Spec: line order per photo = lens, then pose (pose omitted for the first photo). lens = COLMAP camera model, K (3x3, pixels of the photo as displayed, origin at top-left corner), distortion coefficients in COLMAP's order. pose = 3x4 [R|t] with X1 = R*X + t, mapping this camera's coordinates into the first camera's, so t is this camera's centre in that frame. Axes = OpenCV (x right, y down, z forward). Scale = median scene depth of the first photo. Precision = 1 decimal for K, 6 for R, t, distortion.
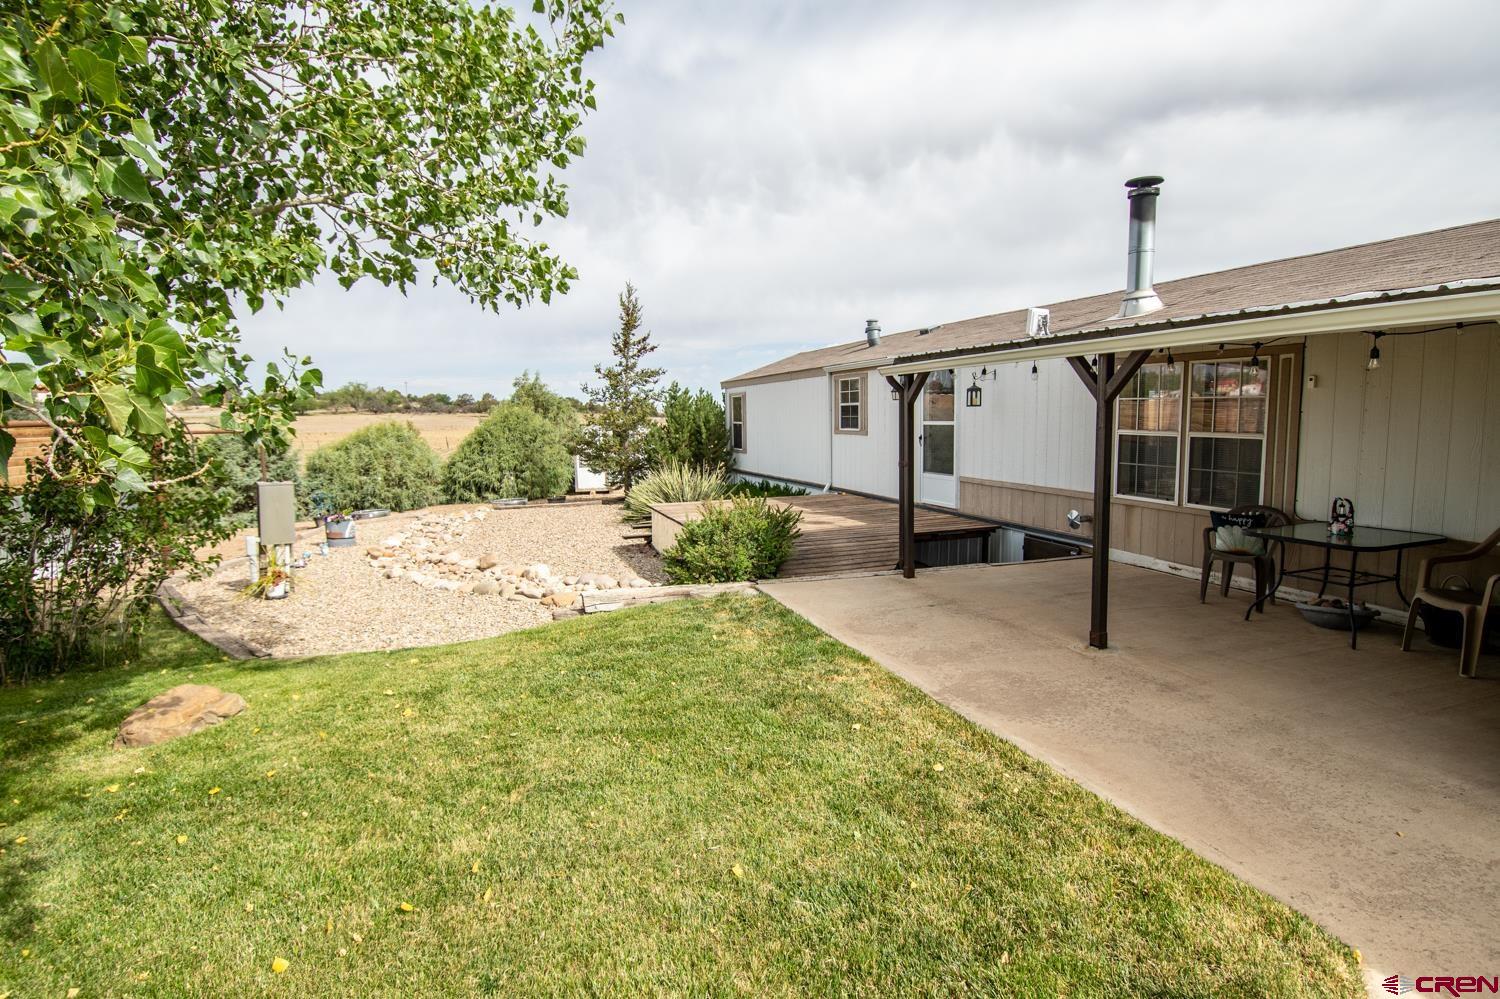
lens RADIAL K [[795.4, 0, 750.0], [0, 795.4, 499.5], [0, 0, 1]] dist [0.001702, -0.000627]
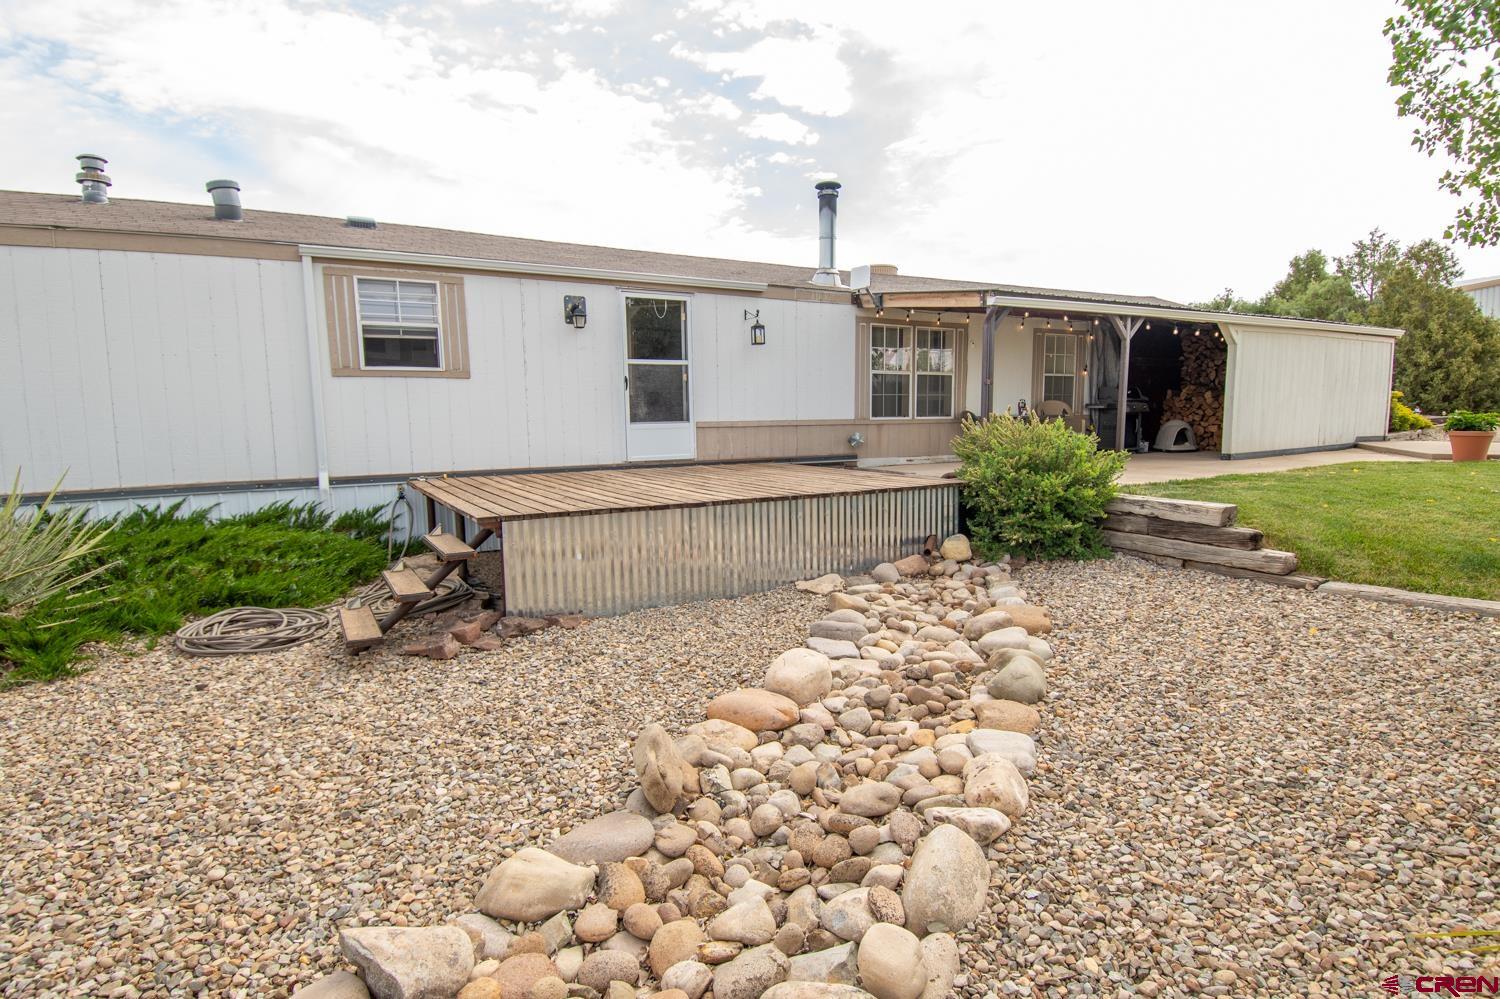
lens RADIAL K [[795.4, 0, 750.0], [0, 795.4, 499.5], [0, 0, 1]] dist [0.001702, -0.000627]
pose [[-0.205696, -0.088598, 0.974597, -0.663264], [0.123707, 0.985550, 0.115703, -0.041139], [-0.970766, 0.144364, -0.191763, 1.178004]]
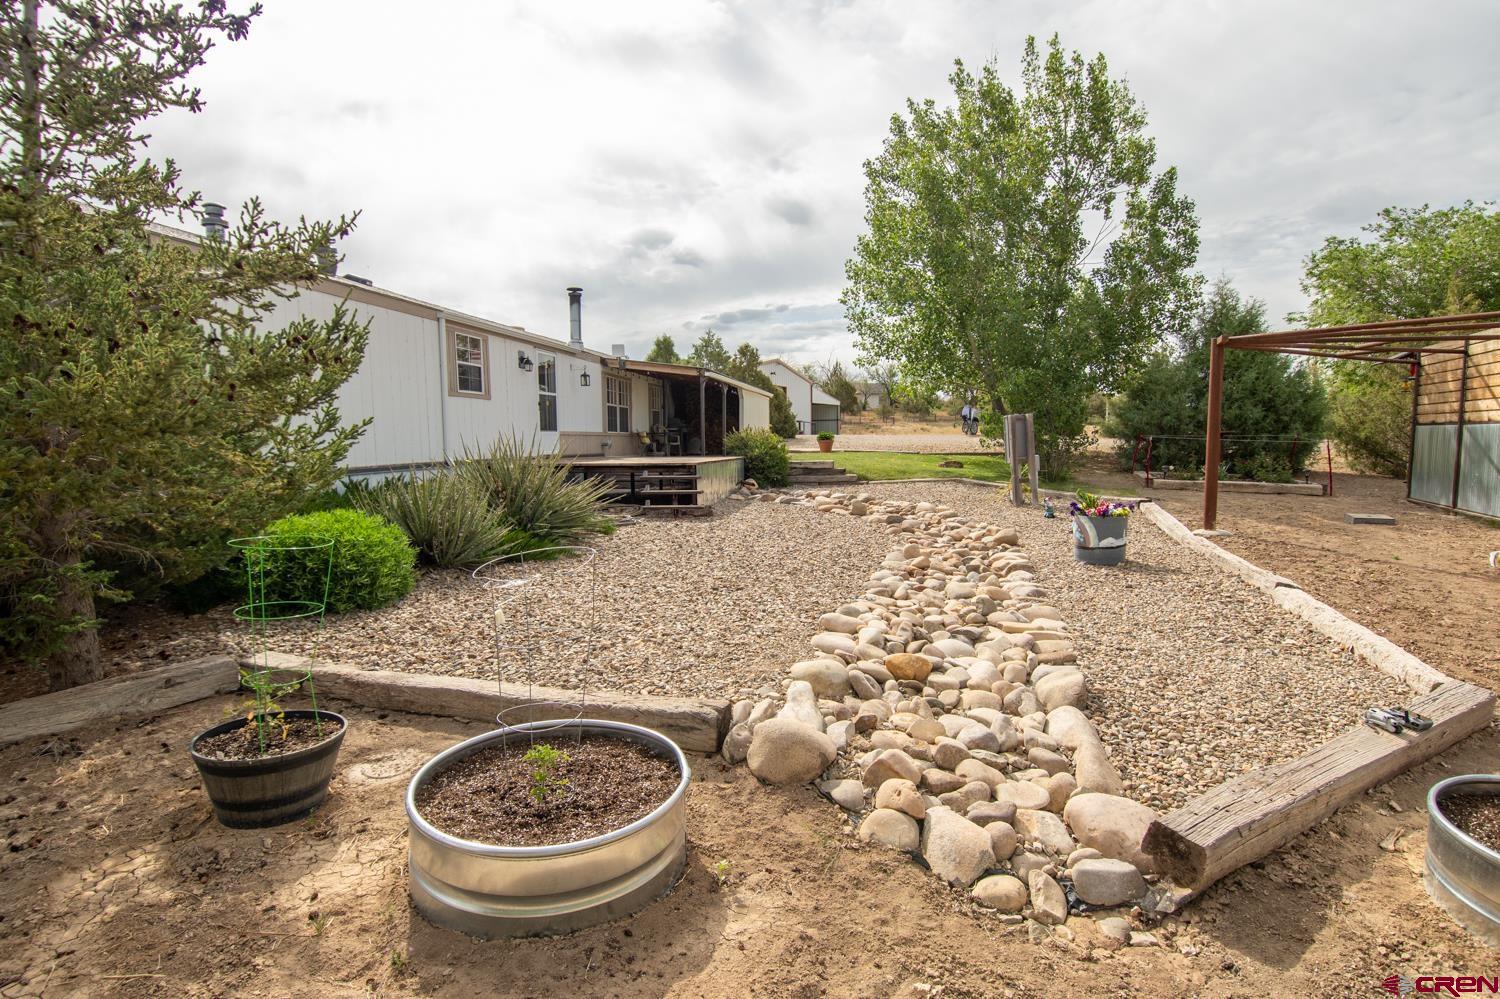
lens RADIAL K [[795.4, 0, 750.0], [0, 795.4, 499.5], [0, 0, 1]] dist [0.001702, -0.000627]
pose [[-0.885783, -0.019536, 0.463687, -0.774888], [0.066534, 0.983448, 0.168535, -0.133680], [-0.459305, 0.180137, -0.869822, 2.228222]]
